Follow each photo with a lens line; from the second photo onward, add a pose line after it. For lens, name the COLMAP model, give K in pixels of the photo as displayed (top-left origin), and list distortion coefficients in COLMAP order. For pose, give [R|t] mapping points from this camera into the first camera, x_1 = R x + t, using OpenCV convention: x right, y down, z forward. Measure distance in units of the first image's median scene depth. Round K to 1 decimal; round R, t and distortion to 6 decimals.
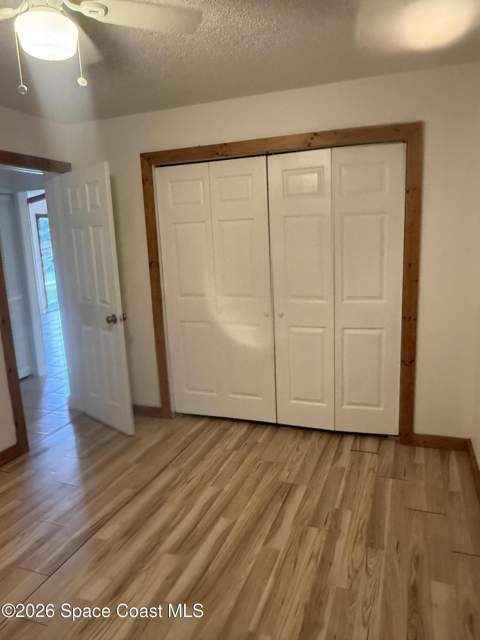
lens RADIAL K [[455.1, 0, 240.0], [0, 455.1, 320.0], [0, 0, 1]] dist [-0.133328, 0.125523]
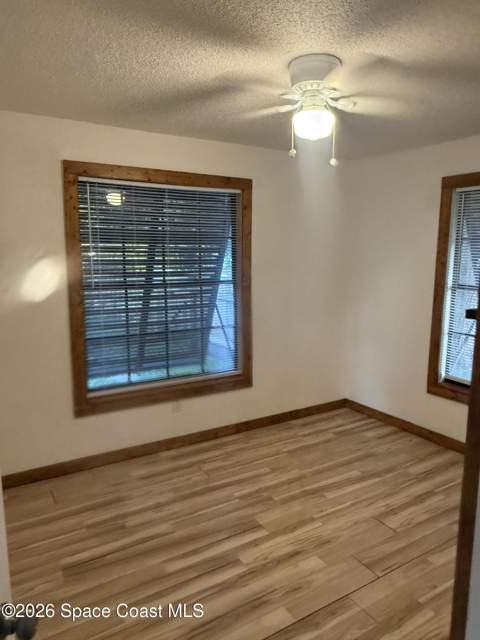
lens RADIAL K [[448.2, 0, 242.1], [0, 448.2, 322.4], [0, 0, 1]] dist [0.005551, 0.000676]
pose [[-0.781435, -0.057292, 0.621351, -0.549192], [0.141587, 0.953523, 0.265985, -0.212552], [-0.607711, 0.295825, -0.737004, 1.108760]]
